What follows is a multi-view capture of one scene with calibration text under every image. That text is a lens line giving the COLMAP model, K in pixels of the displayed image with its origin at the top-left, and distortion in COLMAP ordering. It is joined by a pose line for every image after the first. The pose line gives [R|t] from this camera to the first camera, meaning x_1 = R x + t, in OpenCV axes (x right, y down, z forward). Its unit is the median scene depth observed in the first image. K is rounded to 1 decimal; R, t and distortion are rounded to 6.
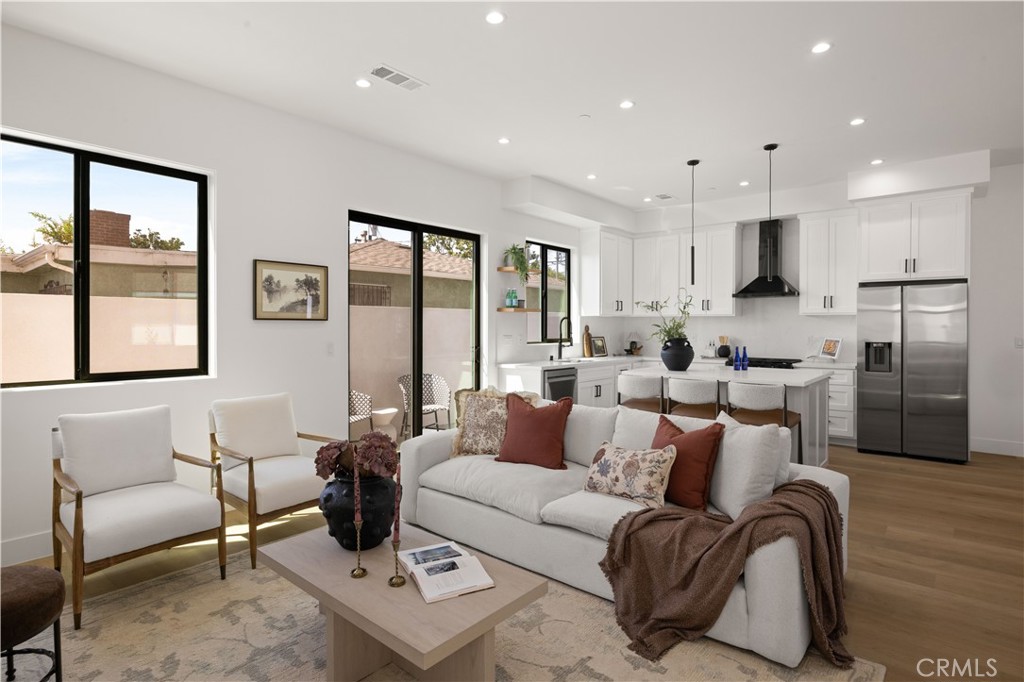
lens RADIAL K [[532.1, 0, 513.4], [0, 532.1, 337.3], [0, 0, 1]] dist [-0.001937, -0.000228]
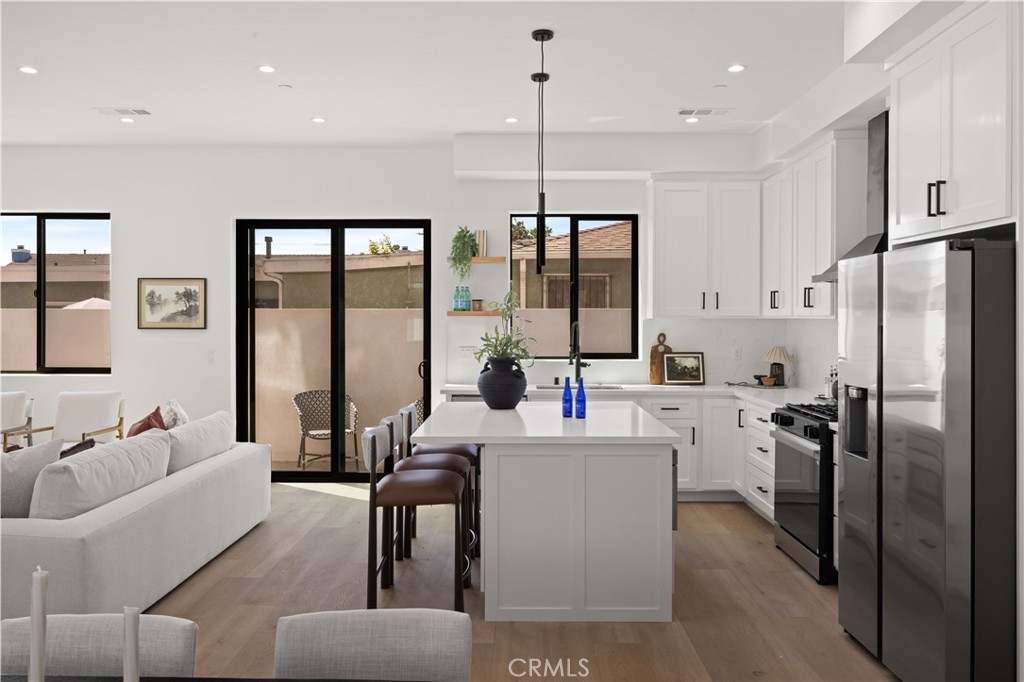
lens RADIAL K [[791.4, 0, 511.0], [0, 791.4, 332.7], [0, 0, 1]] dist [0.002552, 0.002063]
pose [[0.636633, 0.012349, -0.771068, 0.953862], [-0.016204, 0.999865, 0.002634, -0.029342], [0.770996, 0.010818, 0.636748, 0.353359]]
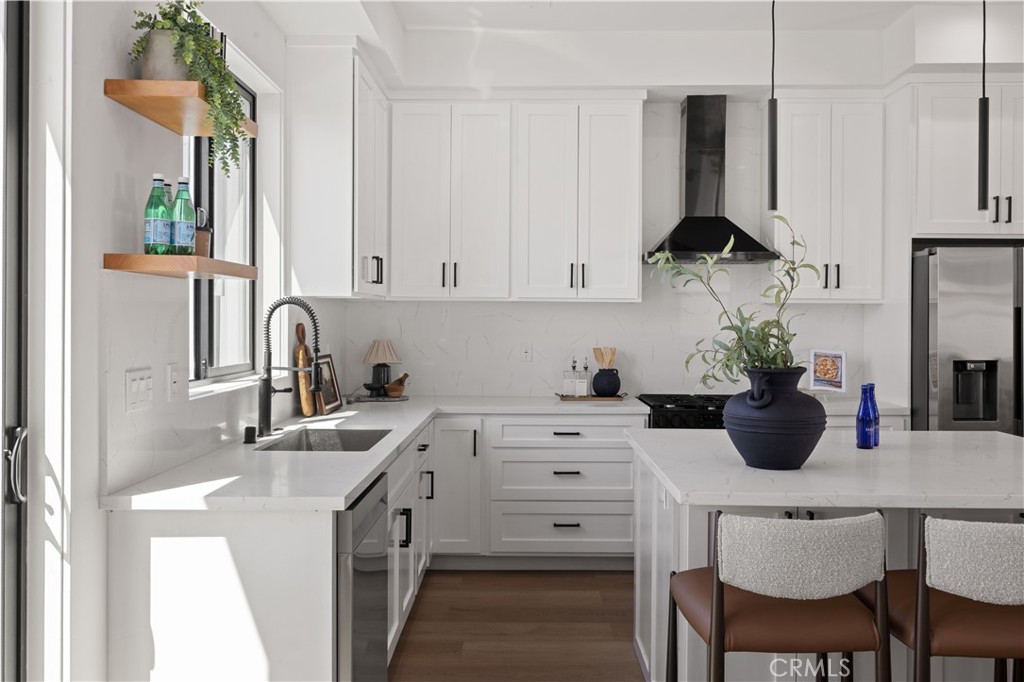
lens RADIAL K [[845.0, 0, 512.6], [0, 845.0, 333.4], [0, 0, 1]] dist [0.004756, -0.000331]
pose [[0.772919, -0.008877, 0.634442, -0.133177], [0.010026, 0.999948, 0.001777, -0.020131], [-0.634425, 0.004987, 0.772968, 0.629525]]
